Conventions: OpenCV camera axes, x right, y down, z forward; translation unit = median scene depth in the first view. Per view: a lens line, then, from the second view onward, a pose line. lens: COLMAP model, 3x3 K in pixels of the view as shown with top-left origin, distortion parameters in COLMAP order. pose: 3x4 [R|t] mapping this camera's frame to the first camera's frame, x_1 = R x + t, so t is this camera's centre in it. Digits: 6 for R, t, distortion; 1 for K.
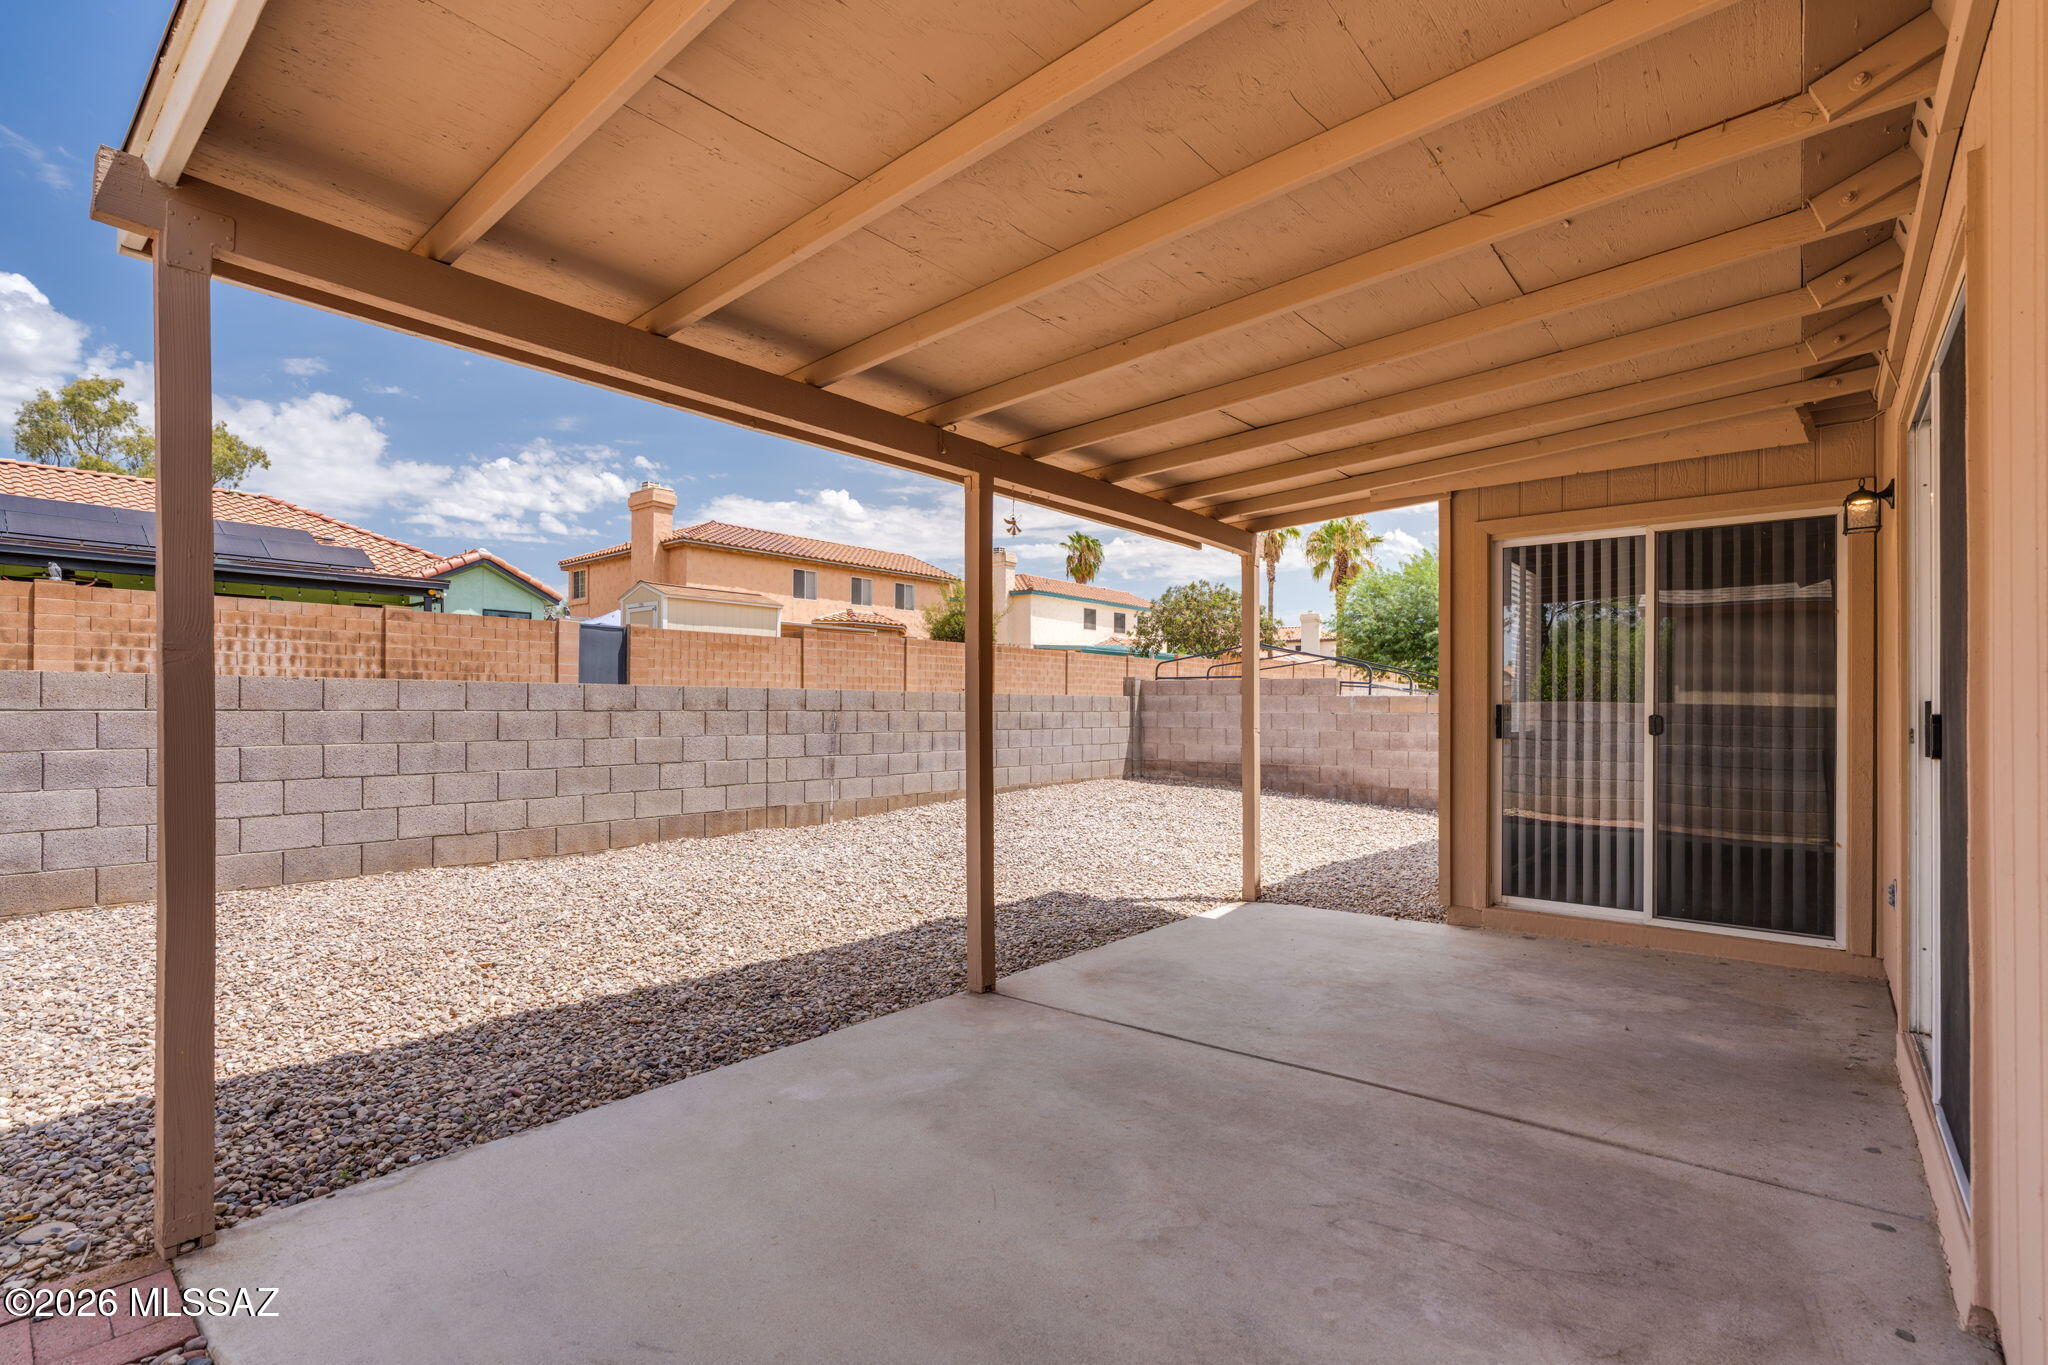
lens RADIAL K [[931.5, 0, 1006.6], [0, 931.5, 743.2], [0, 0, 1]] dist [-0.004422, 0.001766]
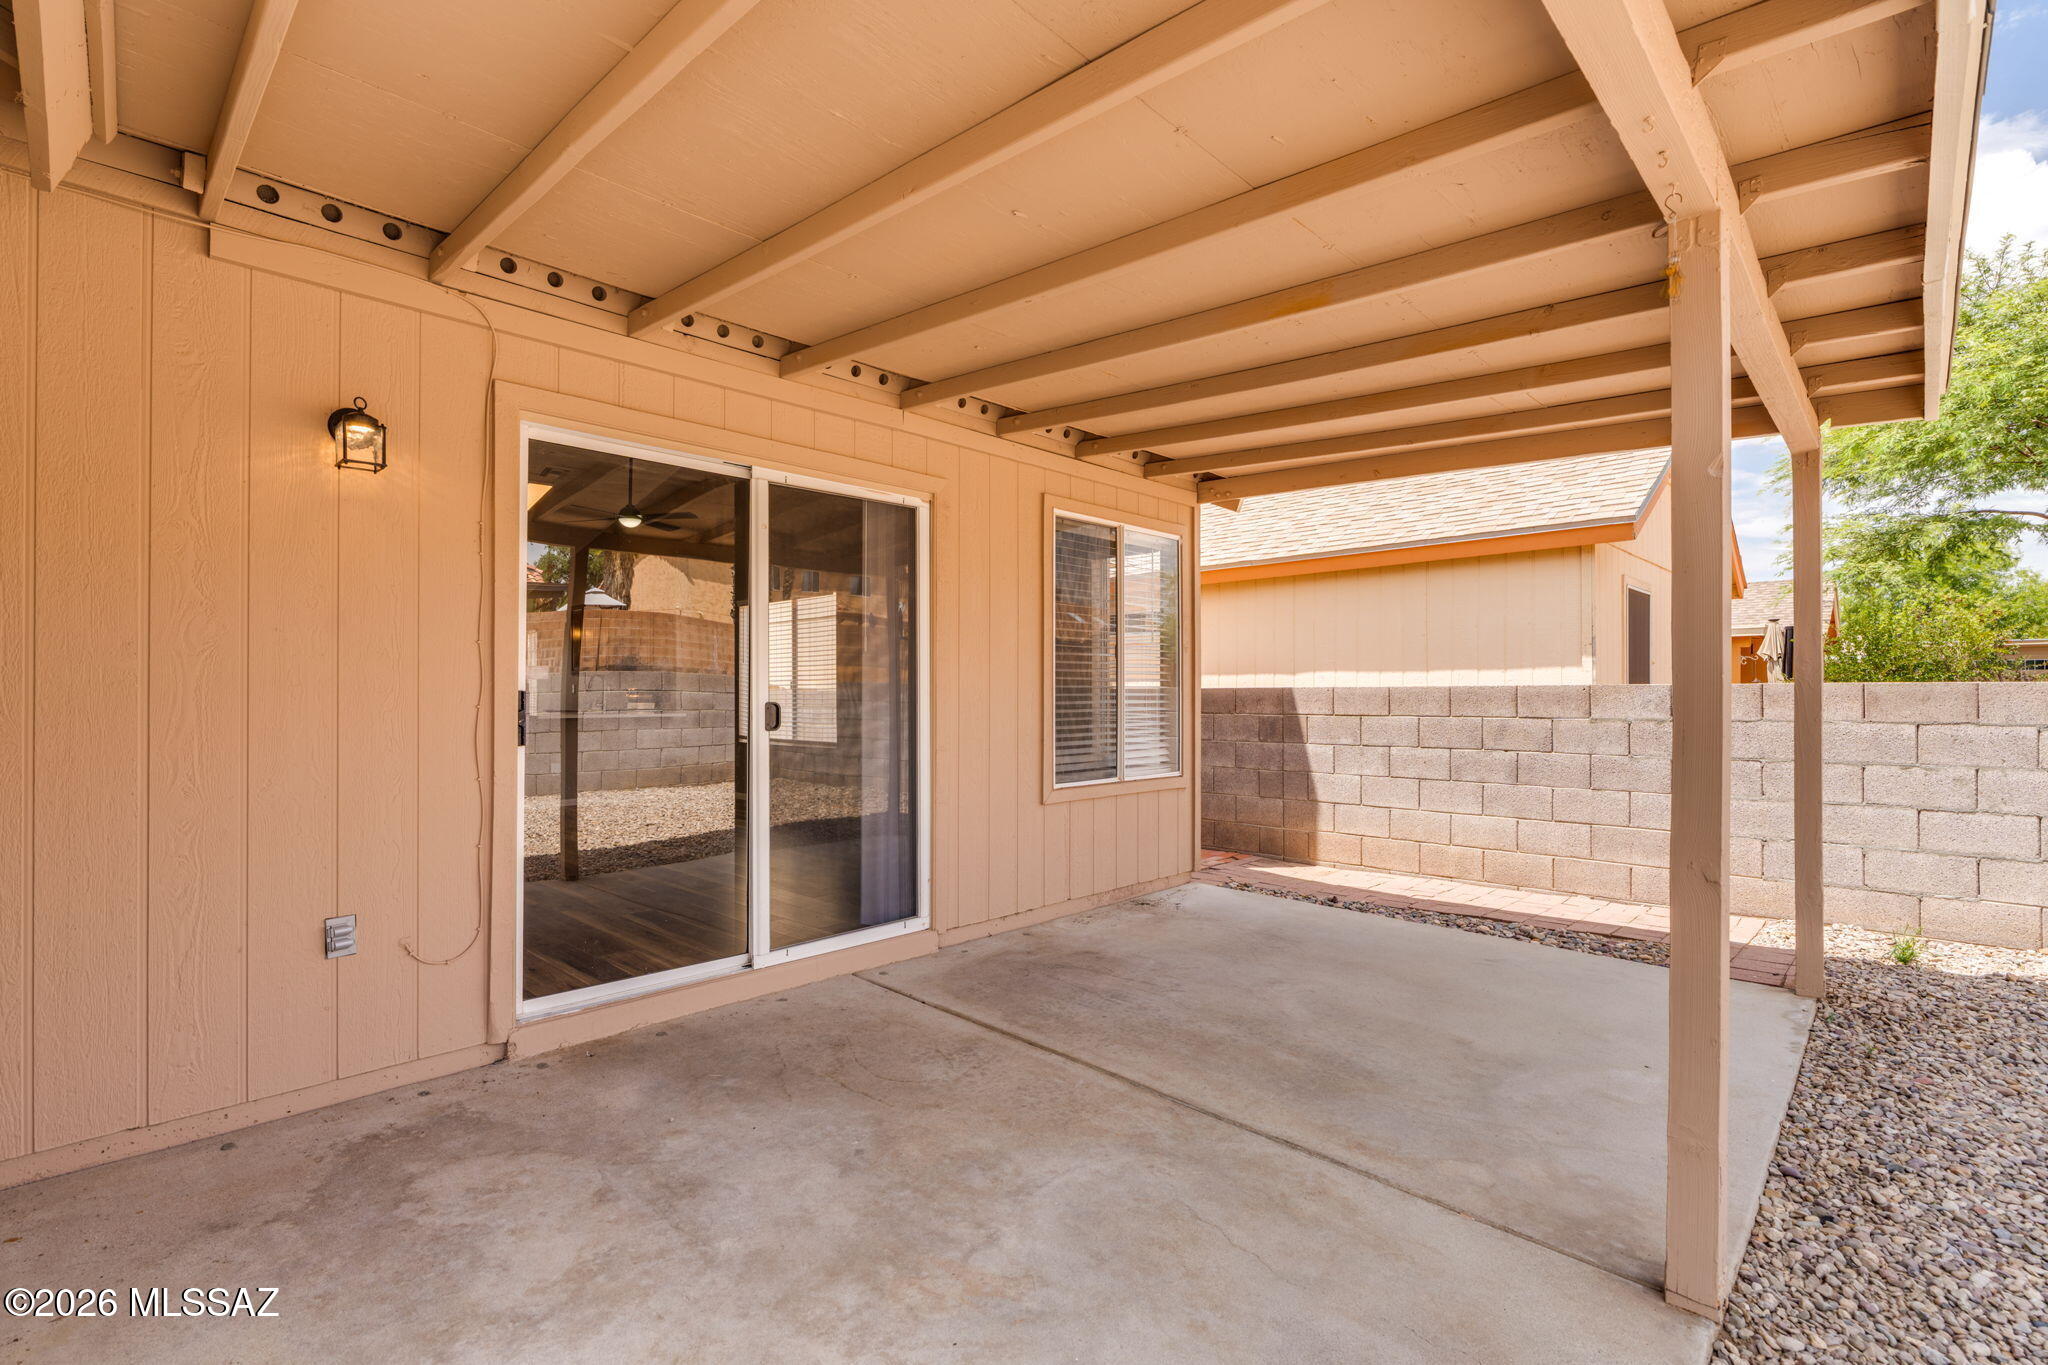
lens RADIAL K [[931.5, 0, 1018.3], [0, 931.5, 689.0], [0, 0, 1]] dist [-0.004422, 0.001766]
pose [[-0.997740, -0.005652, 0.066952, 0.240667], [-0.003336, 0.999394, 0.034645, -0.053085], [-0.067107, 0.034343, -0.997155, 1.247250]]
